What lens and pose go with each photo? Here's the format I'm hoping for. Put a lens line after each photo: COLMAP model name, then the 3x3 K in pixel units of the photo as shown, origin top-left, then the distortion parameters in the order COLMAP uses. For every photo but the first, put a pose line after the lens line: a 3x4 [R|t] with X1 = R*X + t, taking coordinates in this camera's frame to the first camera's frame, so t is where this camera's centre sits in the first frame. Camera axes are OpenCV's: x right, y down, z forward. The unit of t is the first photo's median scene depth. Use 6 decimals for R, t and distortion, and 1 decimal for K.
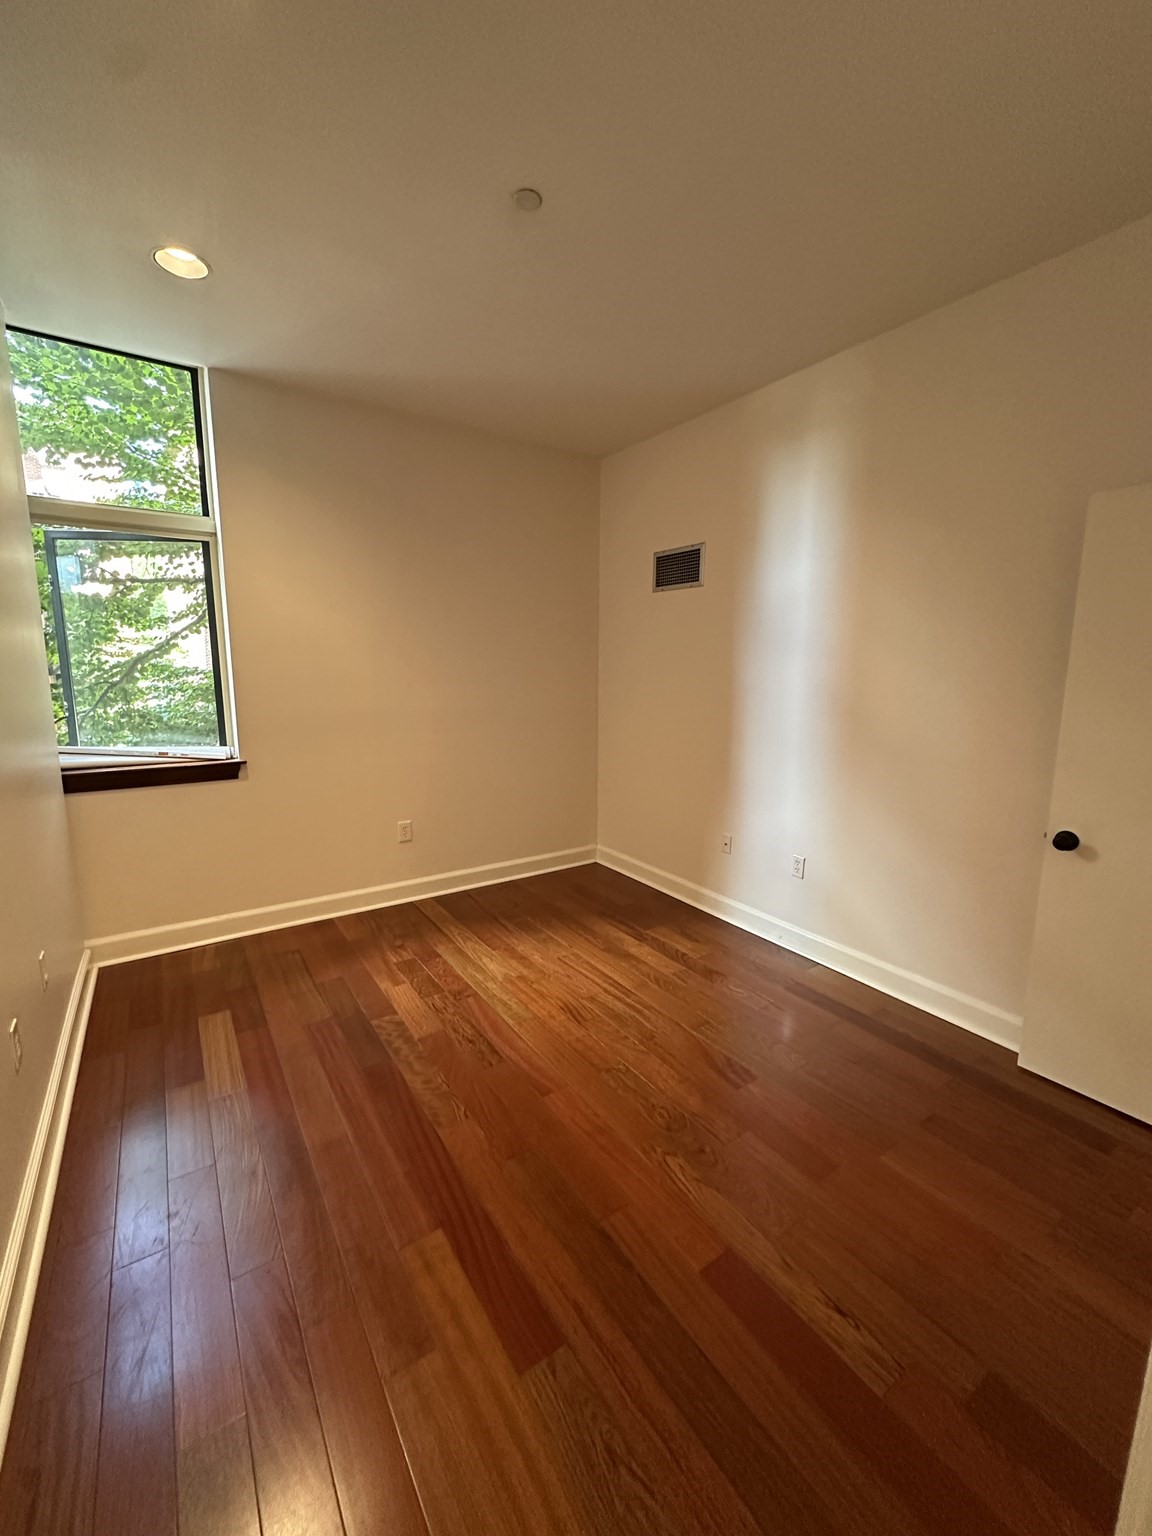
lens RADIAL K [[611.6, 0, 576.0], [0, 611.6, 768.0], [0, 0, 1]] dist [-0.002910, -0.000970]
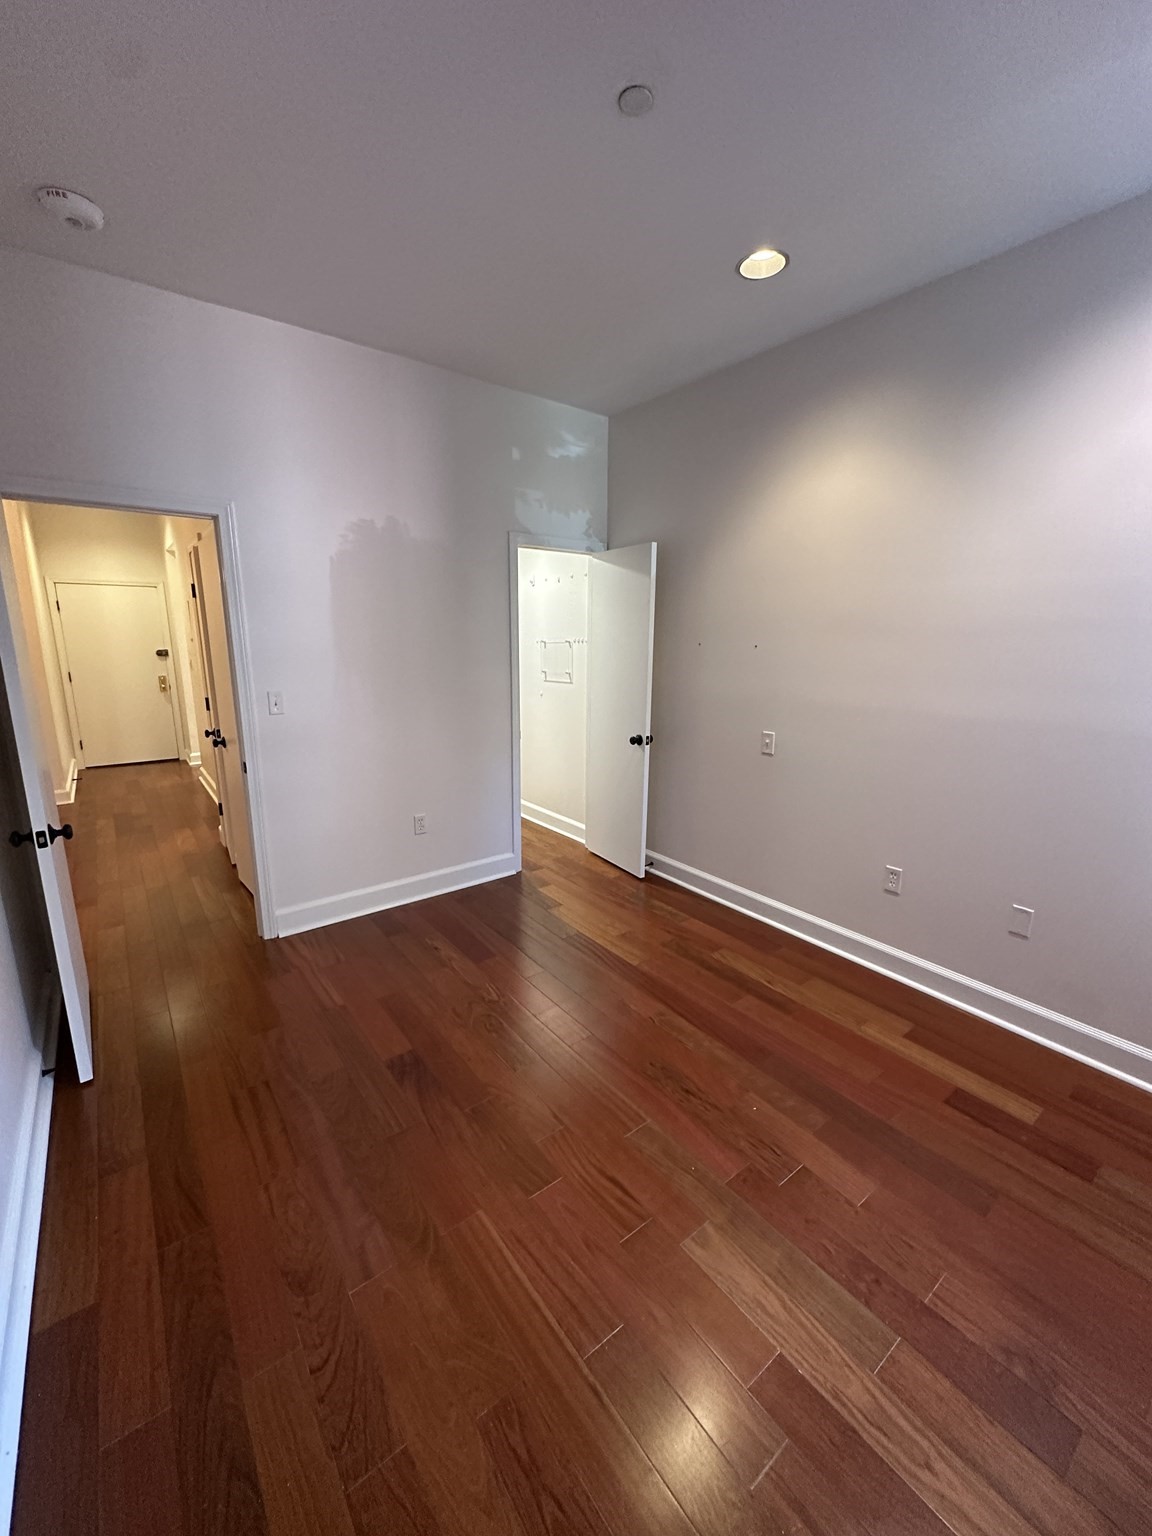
lens RADIAL K [[611.6, 0, 576.0], [0, 611.6, 768.0], [0, 0, 1]] dist [-0.002910, -0.000970]
pose [[-0.998396, -0.000395, -0.056608, 0.028121], [-0.021270, 0.929319, 0.368665, -0.241124], [0.052462, 0.369277, -0.927837, 1.332789]]
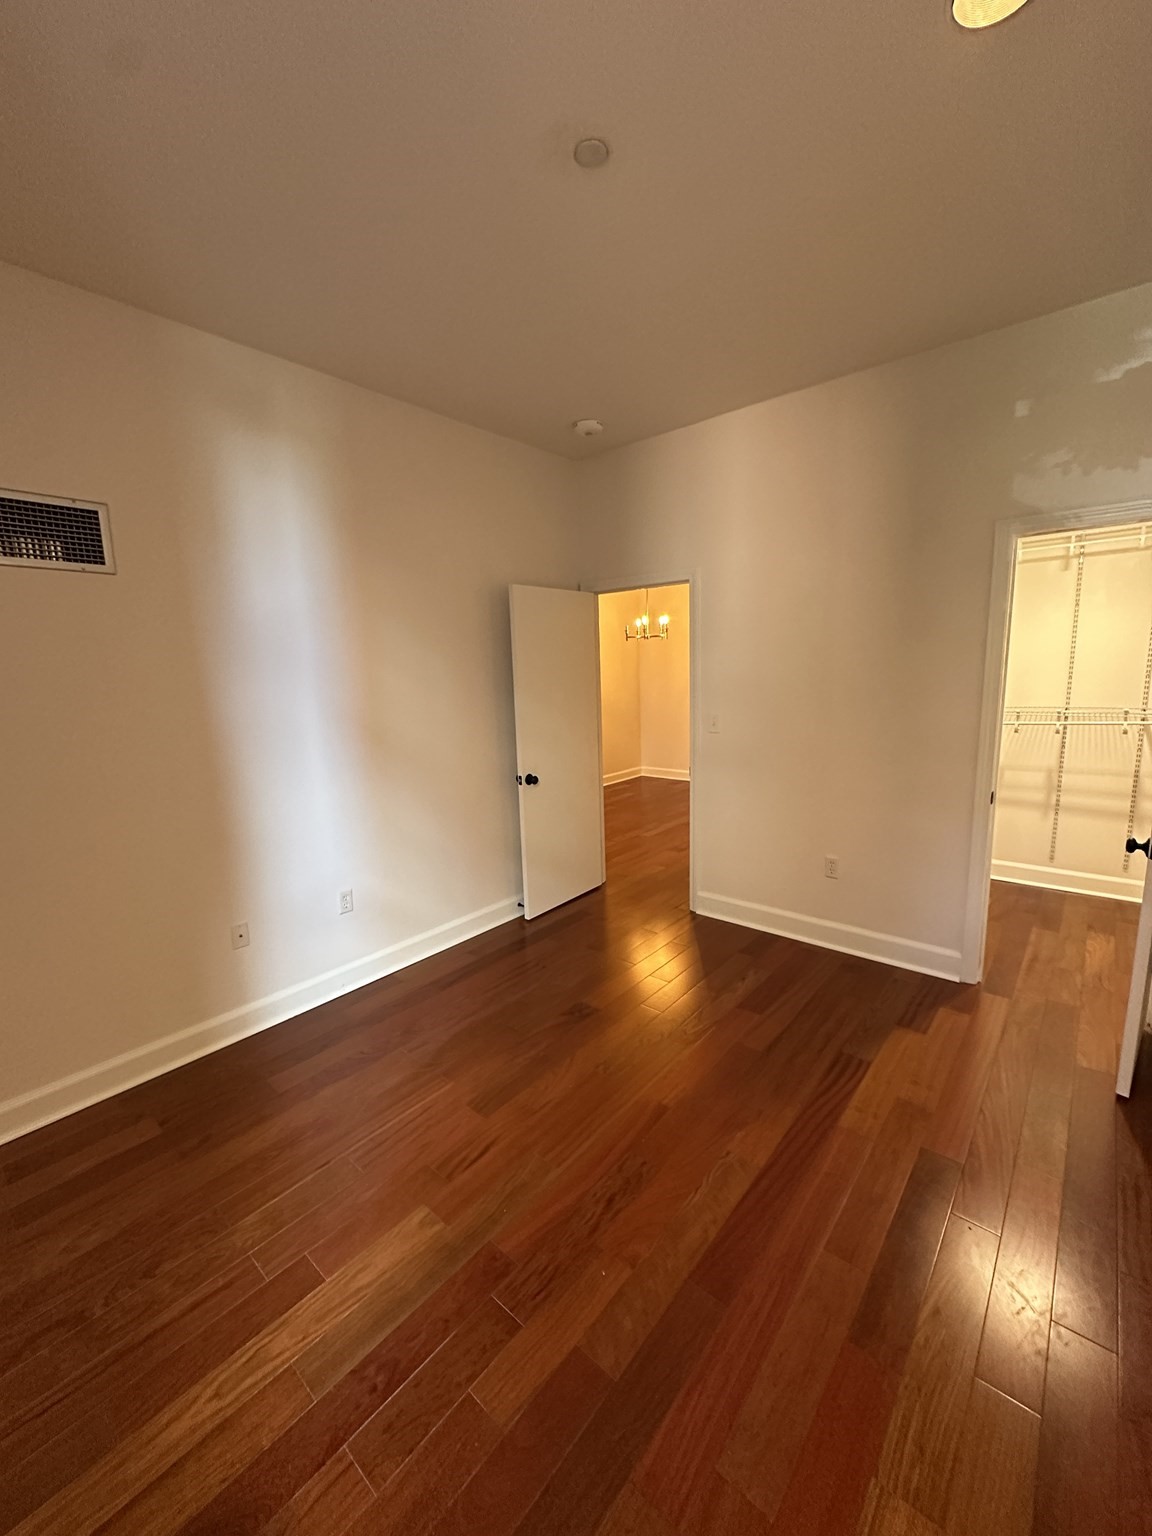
lens RADIAL K [[611.6, 0, 576.0], [0, 611.6, 768.0], [0, 0, 1]] dist [-0.002910, -0.000970]
pose [[-0.258713, -0.156753, 0.953151, -0.645169], [0.185307, 0.960364, 0.208237, -0.180764], [-0.948013, 0.230499, -0.219411, 0.887433]]
